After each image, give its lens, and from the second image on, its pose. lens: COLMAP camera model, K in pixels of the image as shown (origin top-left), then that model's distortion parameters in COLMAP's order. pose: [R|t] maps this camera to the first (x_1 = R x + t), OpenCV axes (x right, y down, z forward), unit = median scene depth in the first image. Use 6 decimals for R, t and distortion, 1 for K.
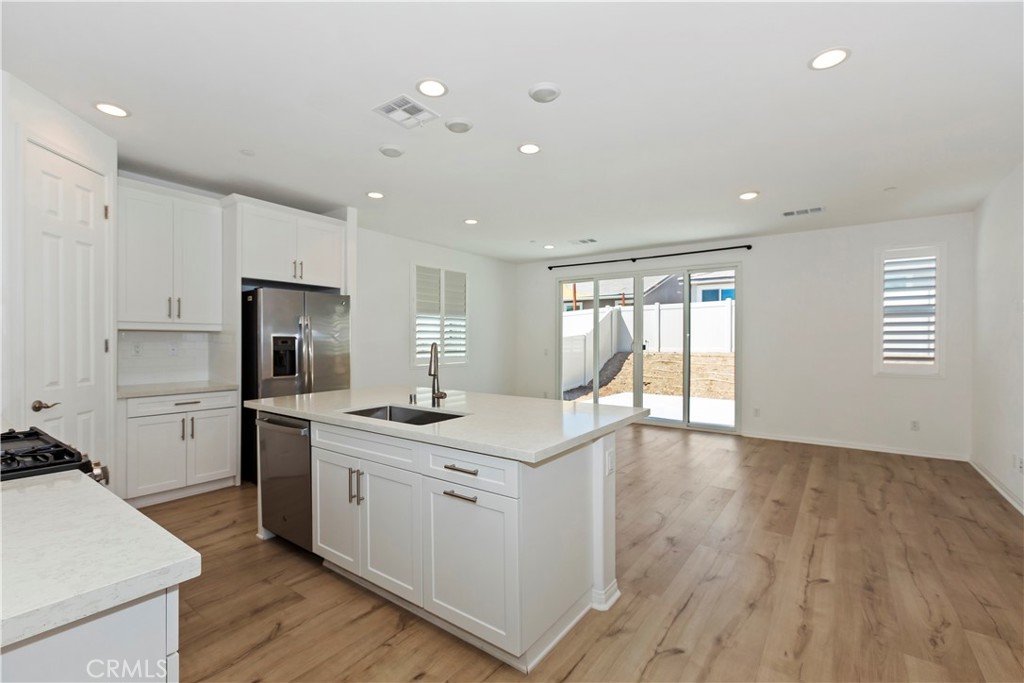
lens RADIAL K [[452.8, 0, 514.8], [0, 452.8, 340.4], [0, 0, 1]] dist [0.002981, -0.002545]
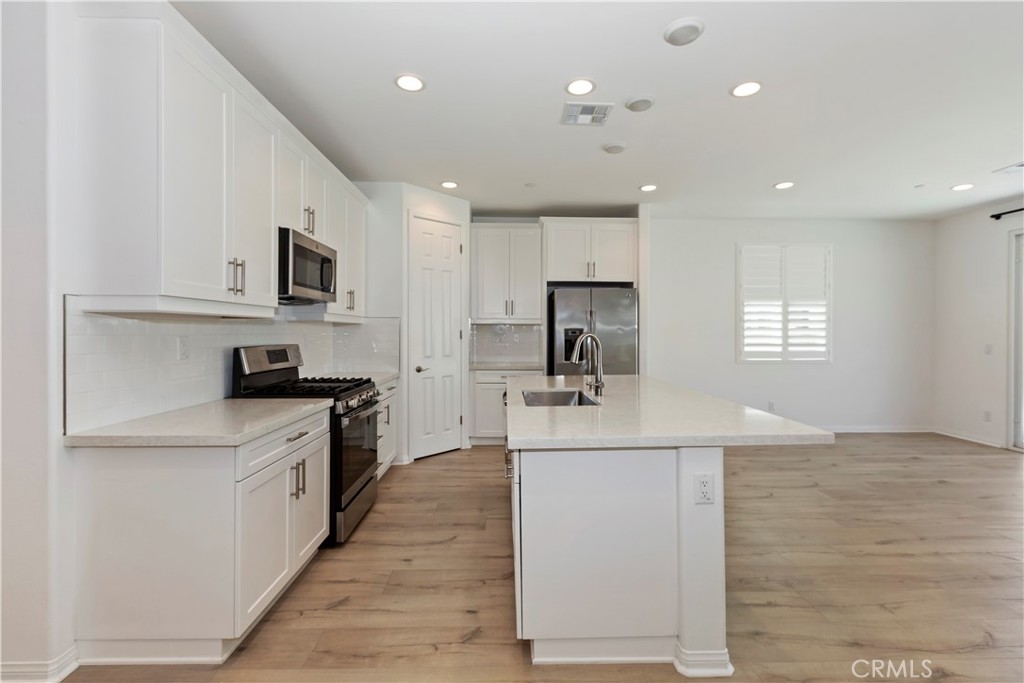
lens RADIAL K [[452.8, 0, 512.6], [0, 452.8, 332.7], [0, 0, 1]] dist [0.002981, -0.002545]
pose [[0.602253, -0.000897, -0.798305, 0.344059], [0.001749, 0.999998, 0.000196, 0.003418], [0.798303, -0.001514, 0.602254, 0.158279]]
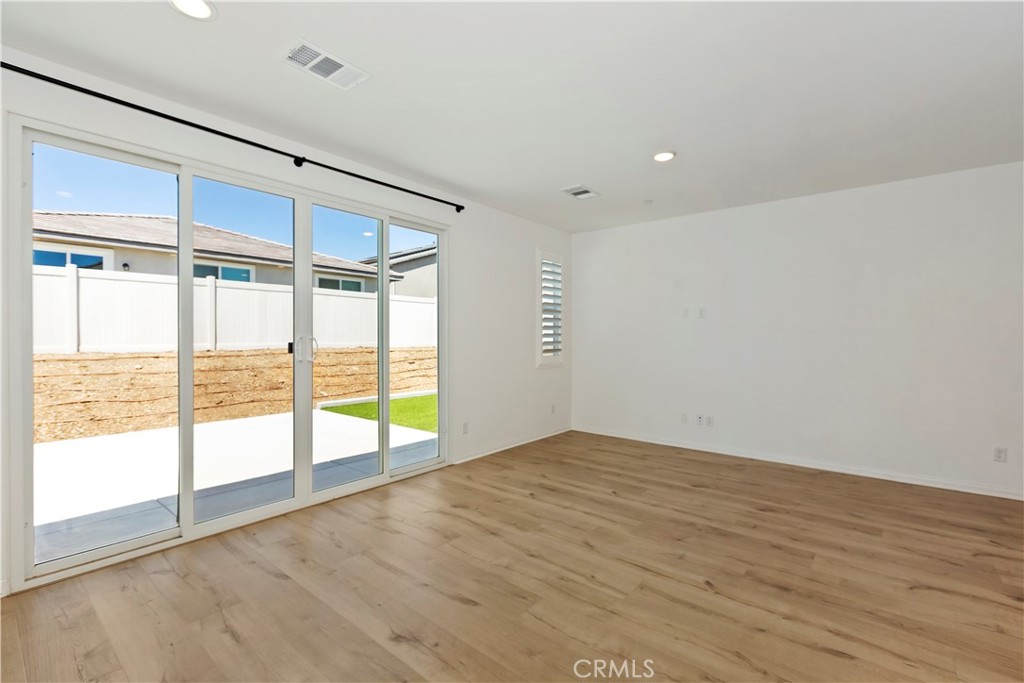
lens RADIAL K [[452.8, 0, 516.1], [0, 452.8, 336.7], [0, 0, 1]] dist [0.002981, -0.002545]
pose [[0.055691, -0.002394, 0.998445, -0.328166], [-0.002278, 0.999994, 0.002525, 0.002825], [-0.998445, -0.002415, 0.055686, 1.303679]]
